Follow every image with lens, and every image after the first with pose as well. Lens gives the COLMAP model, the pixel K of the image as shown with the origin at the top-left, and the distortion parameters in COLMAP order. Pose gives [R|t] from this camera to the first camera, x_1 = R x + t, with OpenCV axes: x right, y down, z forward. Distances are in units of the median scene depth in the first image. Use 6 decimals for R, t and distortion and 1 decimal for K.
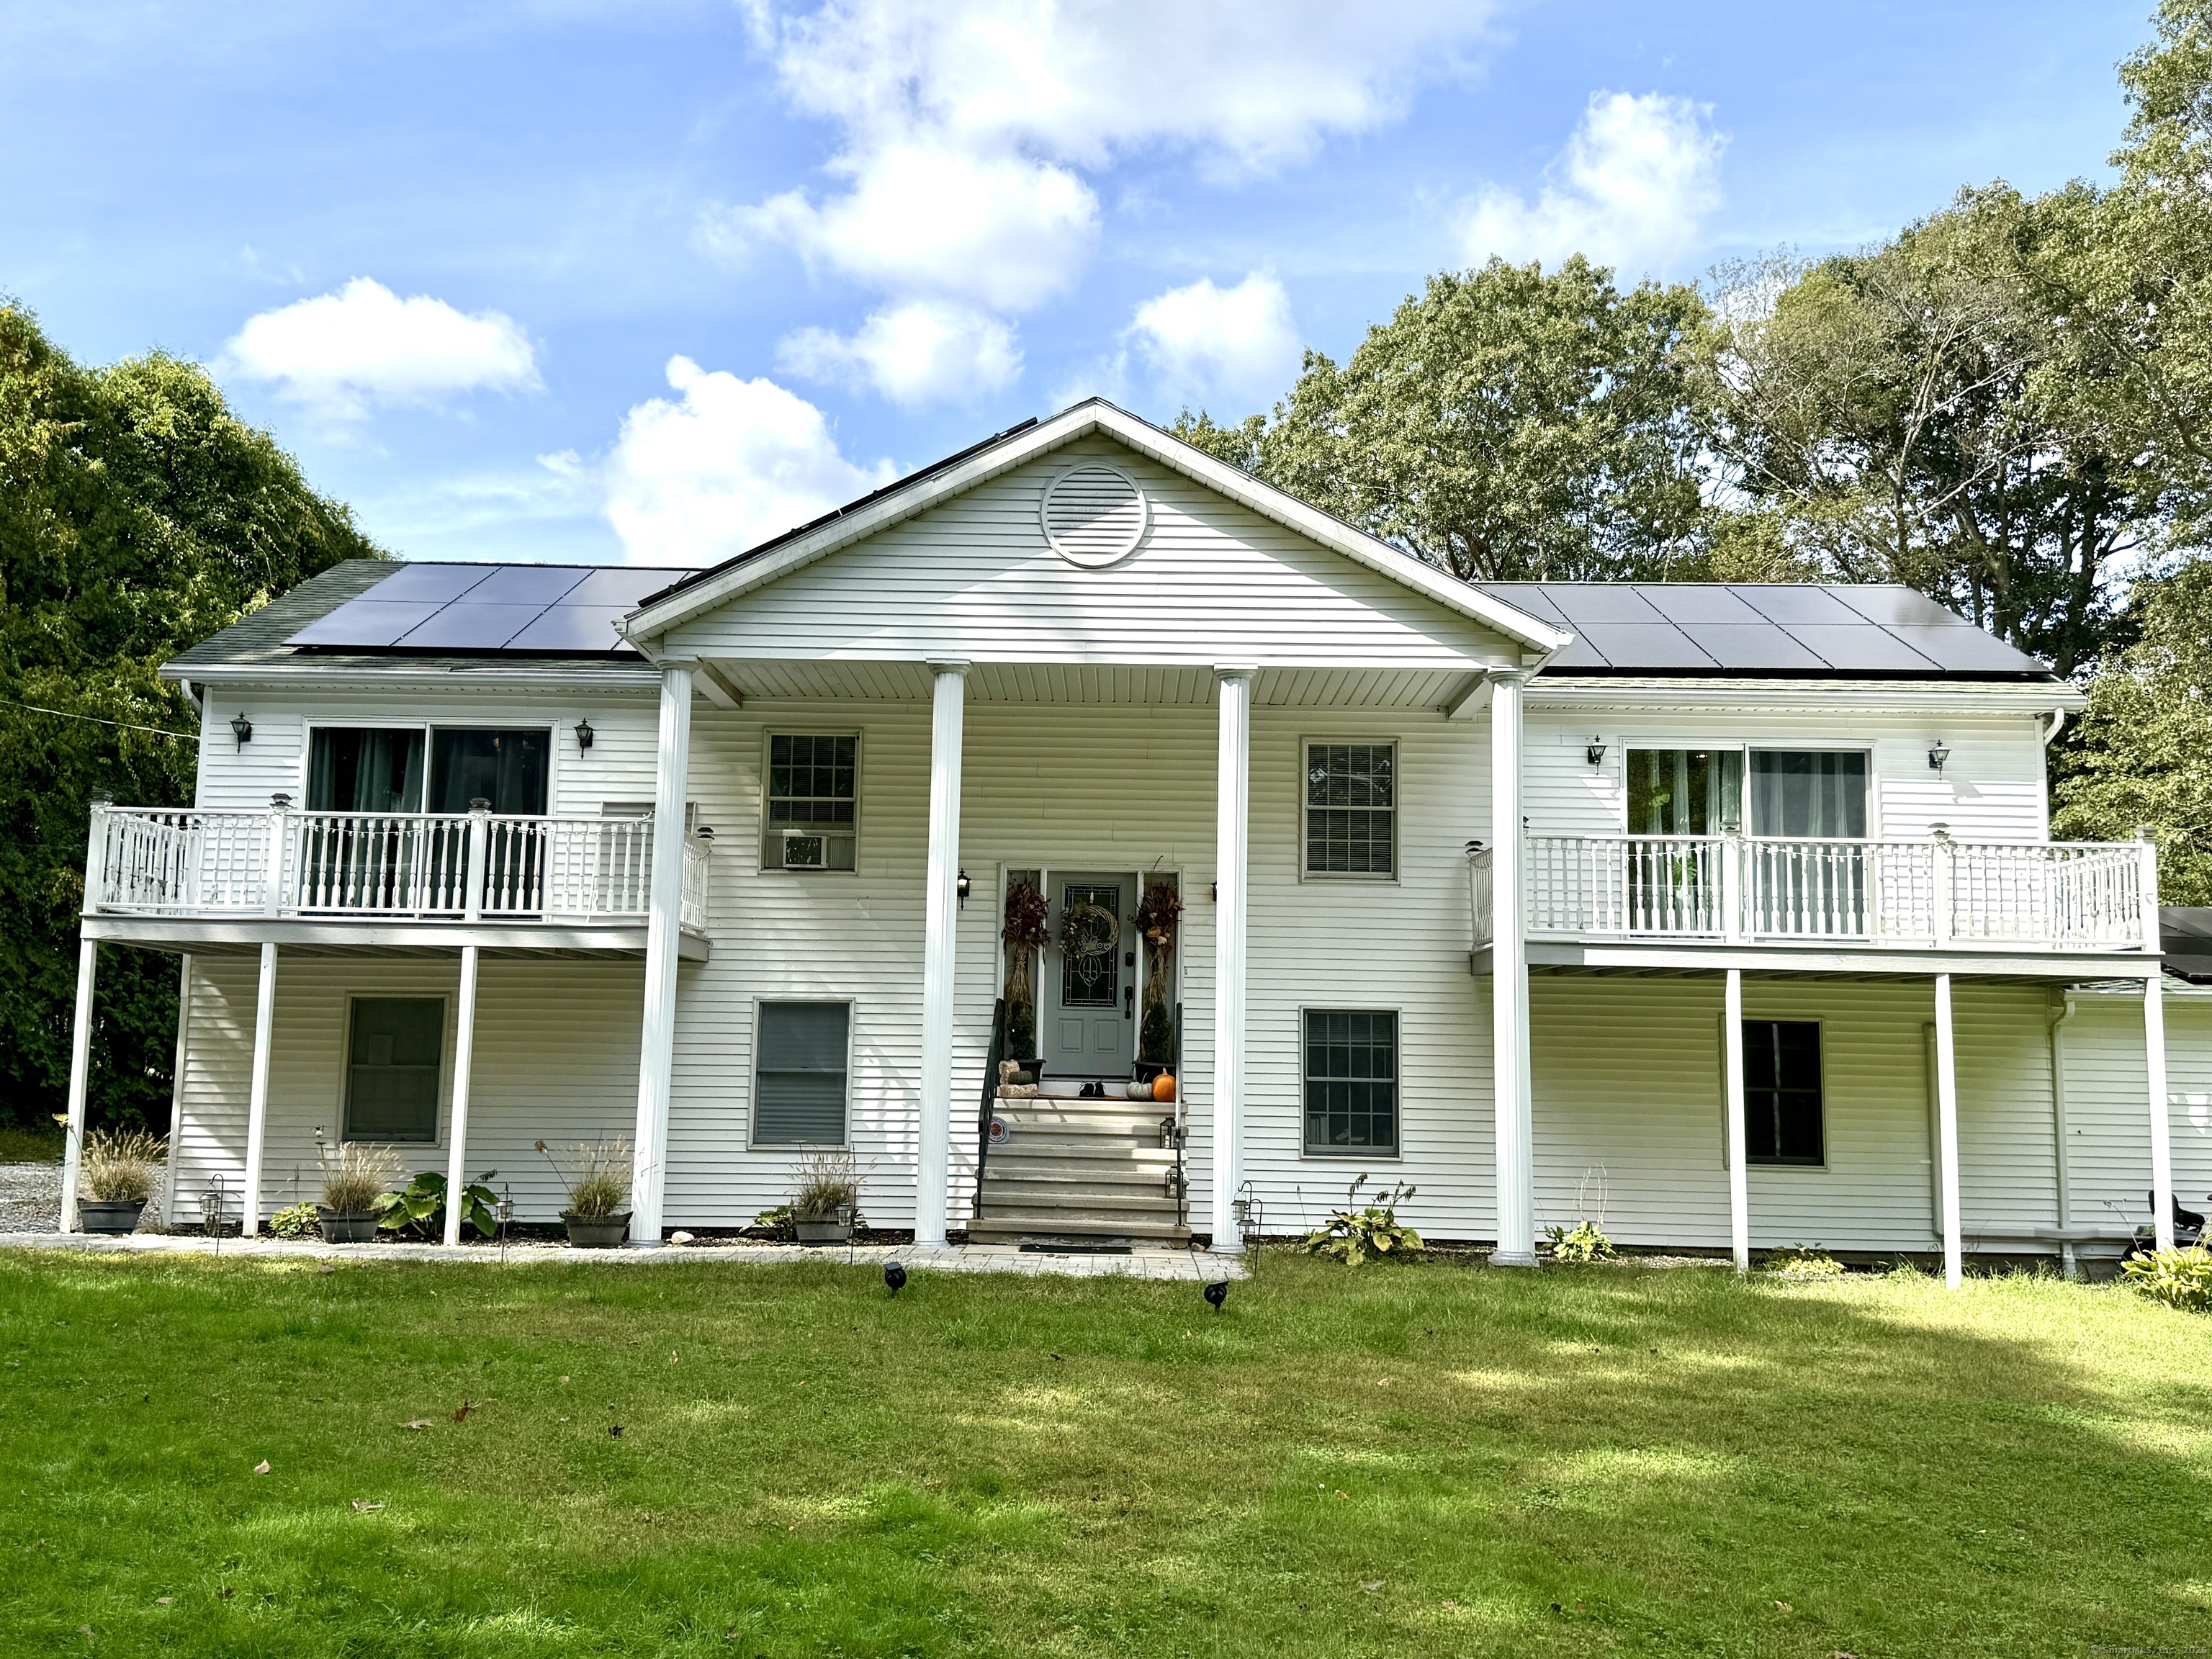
lens RADIAL K [[1993.1, 0, 1103.3], [0, 1993.1, 849.2], [0, 0, 1]] dist [0.093064, -0.004149]
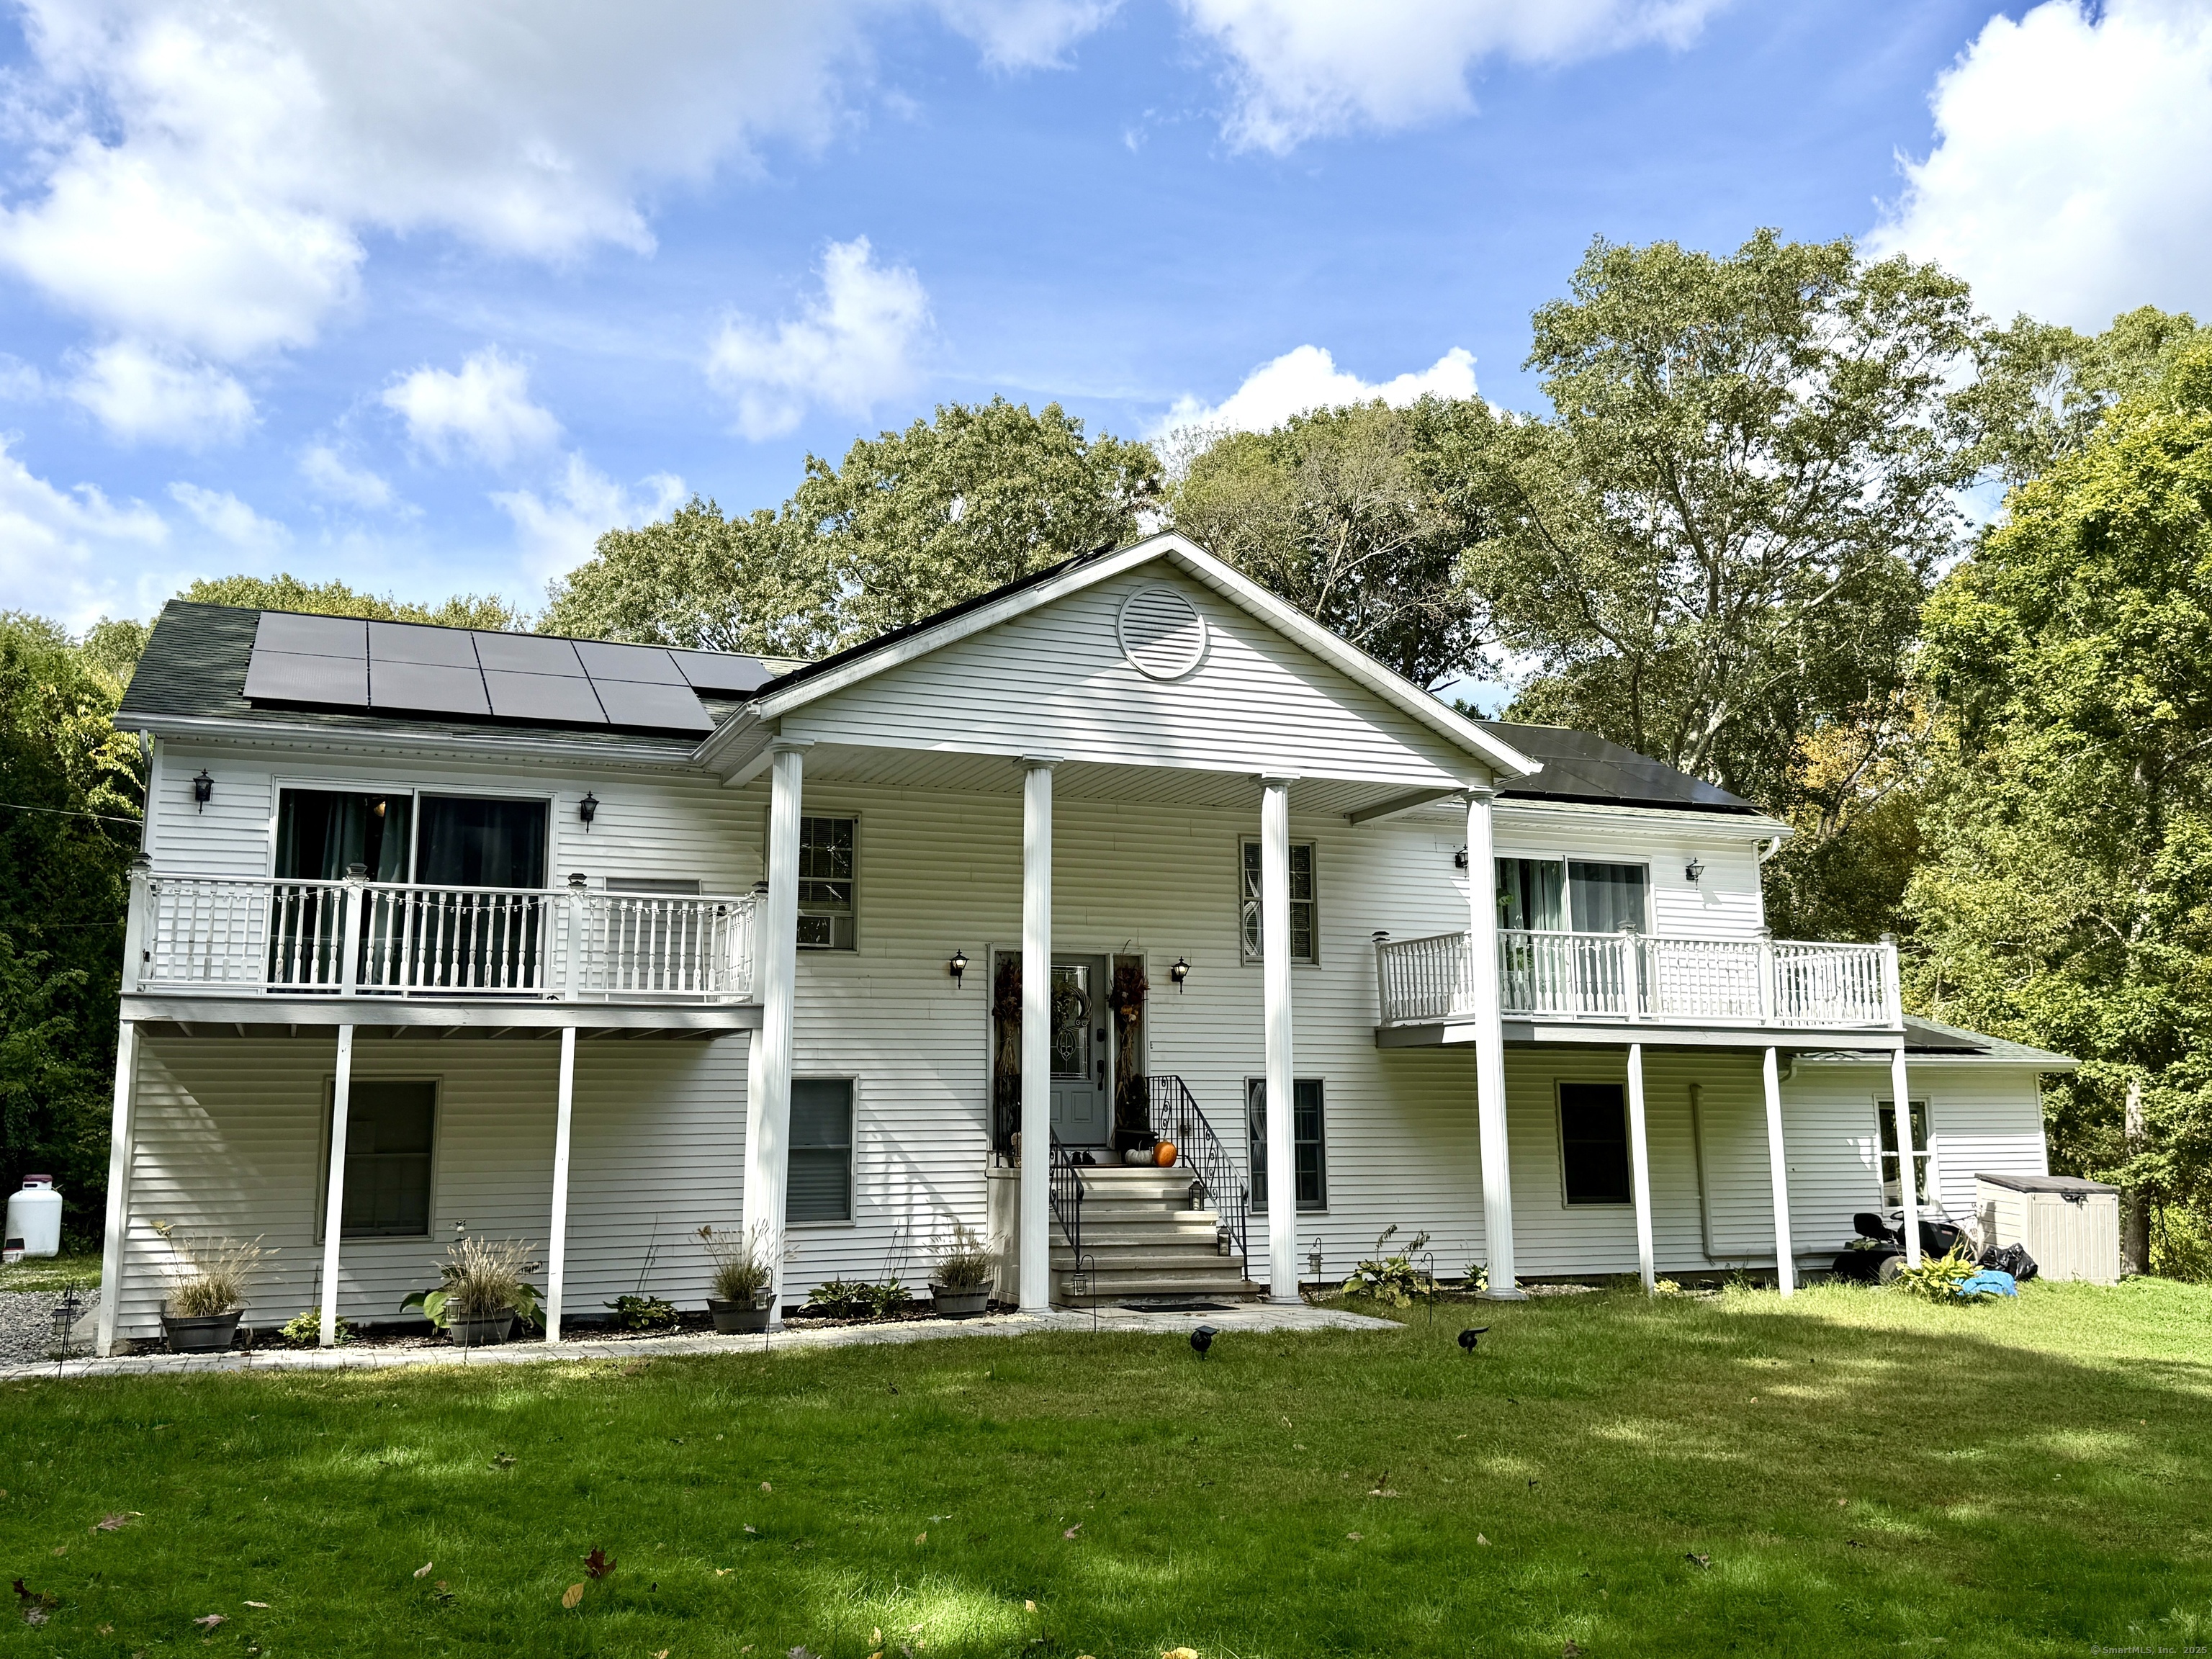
lens RADIAL K [[1866.8, 0, 1109.1], [0, 1866.8, 826.3], [0, 0, 1]] dist [0.075366, -0.016640]
pose [[0.924407, 0.038283, 0.379482, -0.375548], [-0.020300, 0.998478, -0.051278, -0.006246], [-0.380867, 0.039699, 0.923777, 0.056099]]
